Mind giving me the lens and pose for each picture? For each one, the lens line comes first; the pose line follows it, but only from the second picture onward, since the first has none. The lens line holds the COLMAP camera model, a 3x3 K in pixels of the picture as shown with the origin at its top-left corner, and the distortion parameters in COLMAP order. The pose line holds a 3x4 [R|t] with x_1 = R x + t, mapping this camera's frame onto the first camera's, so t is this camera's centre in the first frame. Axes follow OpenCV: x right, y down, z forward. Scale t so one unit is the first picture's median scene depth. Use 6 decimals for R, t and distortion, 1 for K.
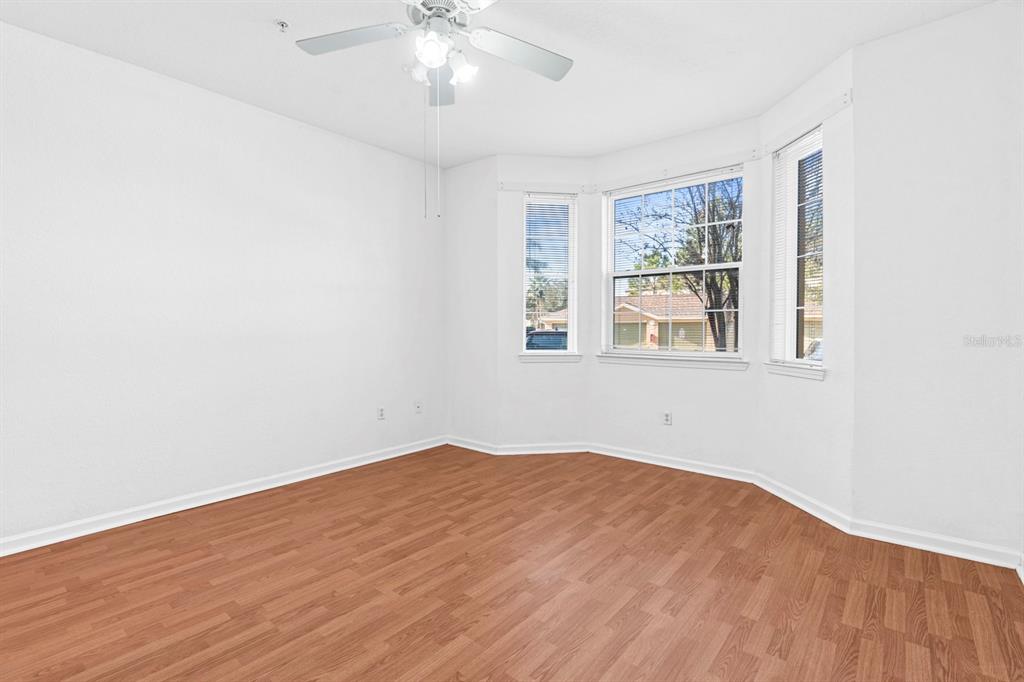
lens RADIAL K [[468.6, 0, 513.4], [0, 468.6, 330.4], [0, 0, 1]] dist [-0.000305, 0.000997]
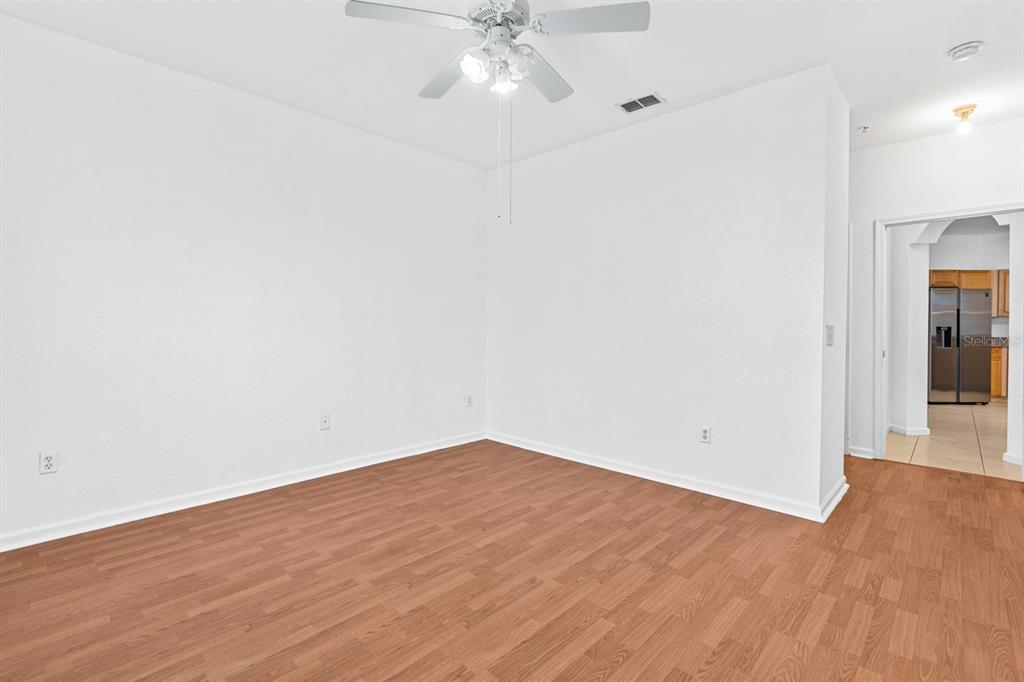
lens RADIAL K [[451.3, 0, 512.0], [0, 451.3, 341.0], [0, 0, 1]] dist [-0.001585, -0.000222]
pose [[-0.997277, -0.002909, 0.073696, -0.248327], [-0.000234, 0.999341, 0.036286, -0.007955], [-0.073753, 0.036170, -0.996620, 1.899925]]
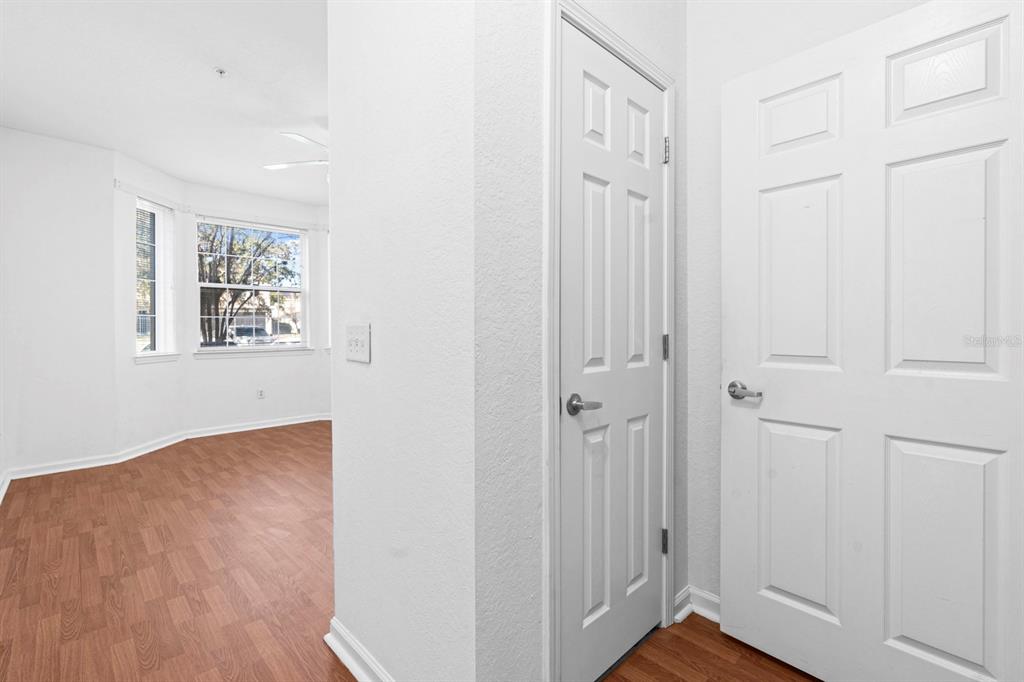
lens RADIAL K [[468.6, 0, 513.4], [0, 468.6, 330.4], [0, 0, 1]] dist [-0.000305, 0.000997]
pose [[0.104301, -0.007546, 0.994517, -1.795160], [0.013157, 0.999894, 0.006207, -0.000291], [-0.994459, 0.012438, 0.104389, 0.187130]]
